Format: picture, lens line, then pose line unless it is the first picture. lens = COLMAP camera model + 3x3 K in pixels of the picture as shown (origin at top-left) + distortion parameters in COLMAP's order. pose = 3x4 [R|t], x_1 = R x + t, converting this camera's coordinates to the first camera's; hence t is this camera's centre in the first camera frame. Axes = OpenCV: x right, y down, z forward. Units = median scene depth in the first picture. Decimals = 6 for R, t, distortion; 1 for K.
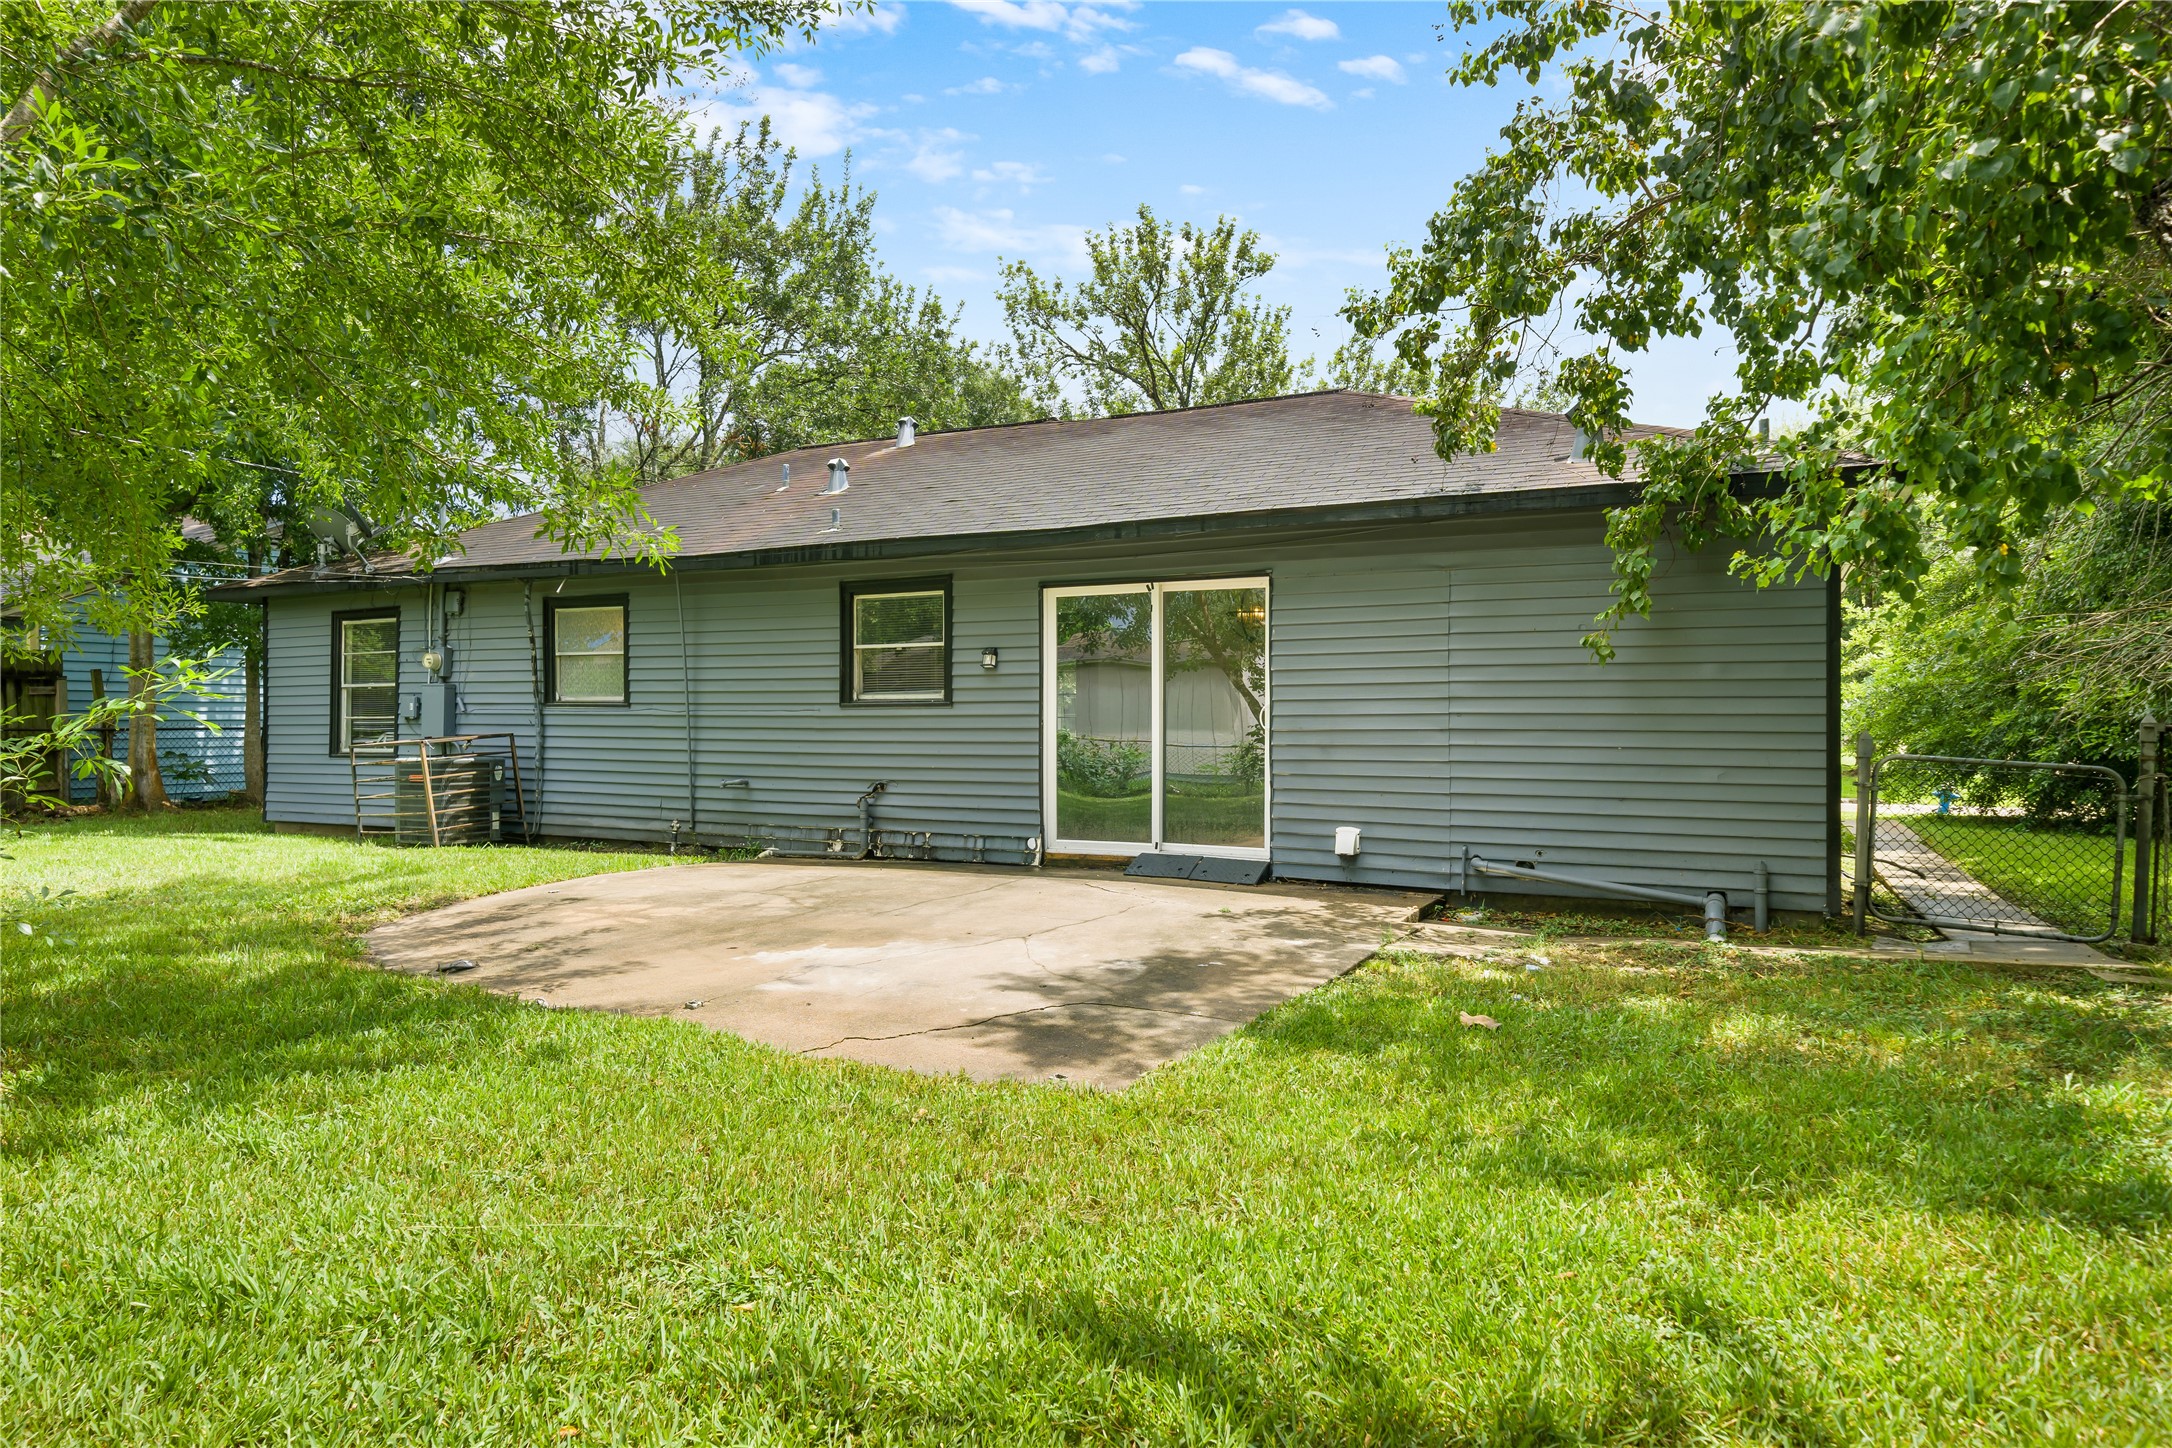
lens RADIAL K [[1295.4, 0, 1091.2], [0, 1295.4, 725.6], [0, 0, 1]] dist [0.002580, 0.000682]
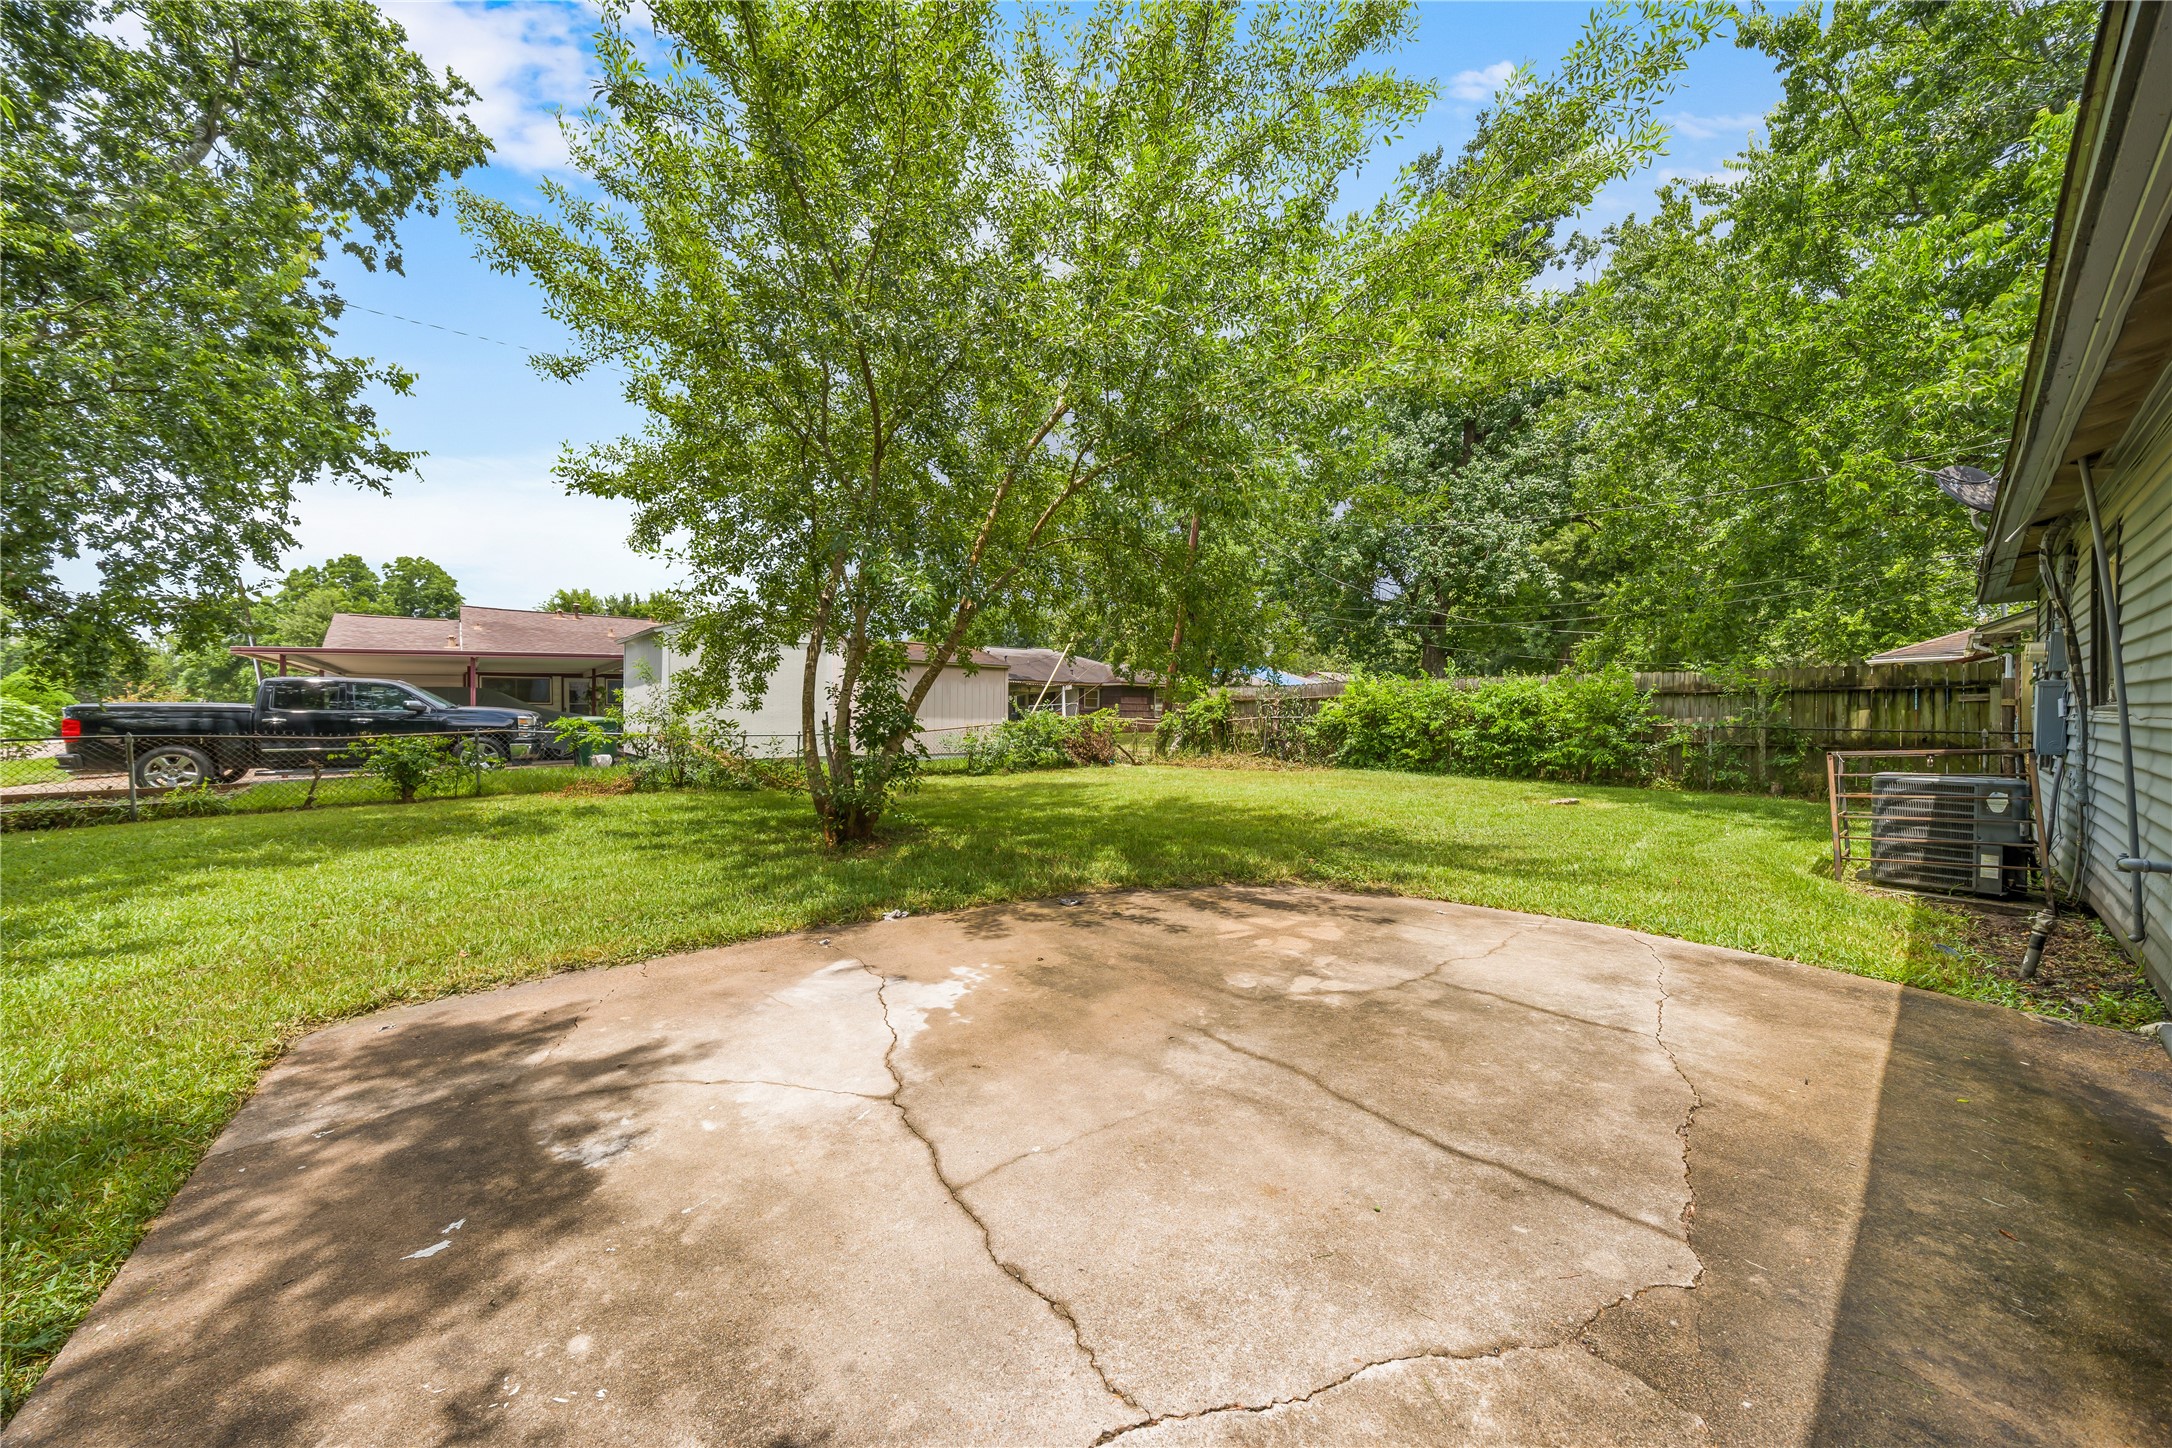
lens RADIAL K [[733.6, 0, 1086.0], [0, 733.6, 724.0], [0, 0, 1]] dist [-0.012977, -0.004709]
pose [[-0.395518, 0.003793, -0.918451, 0.123561], [-0.008901, 0.999929, 0.007963, -0.006944], [0.918415, 0.011325, -0.395456, 0.708859]]
